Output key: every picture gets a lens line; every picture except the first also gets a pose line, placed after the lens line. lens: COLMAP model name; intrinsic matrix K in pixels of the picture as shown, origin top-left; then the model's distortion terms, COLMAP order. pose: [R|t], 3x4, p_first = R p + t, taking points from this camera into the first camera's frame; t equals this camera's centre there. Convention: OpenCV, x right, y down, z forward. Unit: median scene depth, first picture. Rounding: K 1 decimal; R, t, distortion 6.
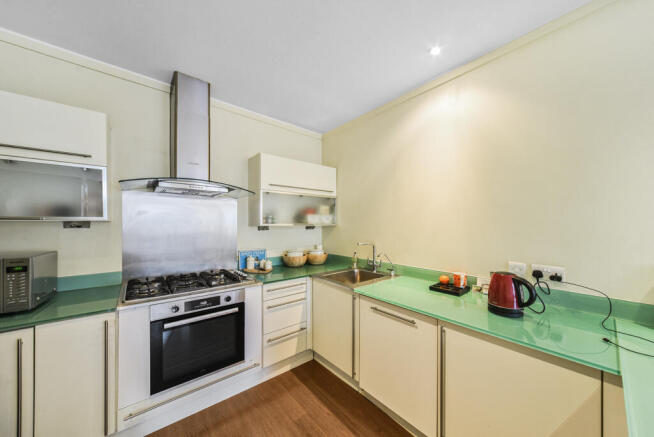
lens RADIAL K [[229.8, 0, 324.1], [0, 229.8, 220.4], [0, 0, 1]] dist [0.001113, 0.000003]
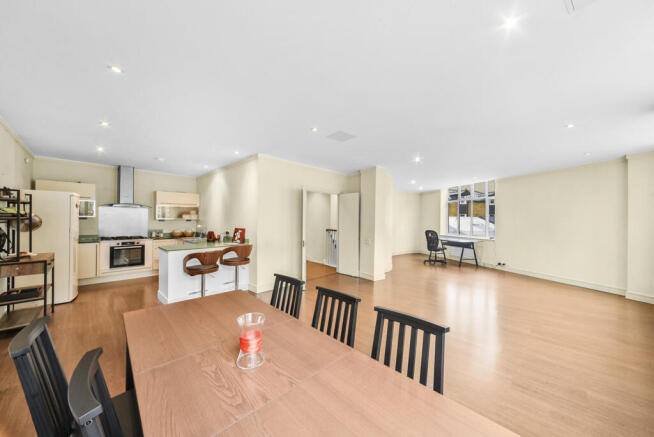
lens RADIAL K [[229.8, 0, 326.3], [0, 229.8, 218.0], [0, 0, 1]] dist [0.001113, 0.000003]
pose [[0.993750, 0.004295, 0.111544, 1.337467], [-0.004603, 0.999986, 0.002505, -0.007893], [-0.111532, -0.003002, 0.993756, -1.791098]]
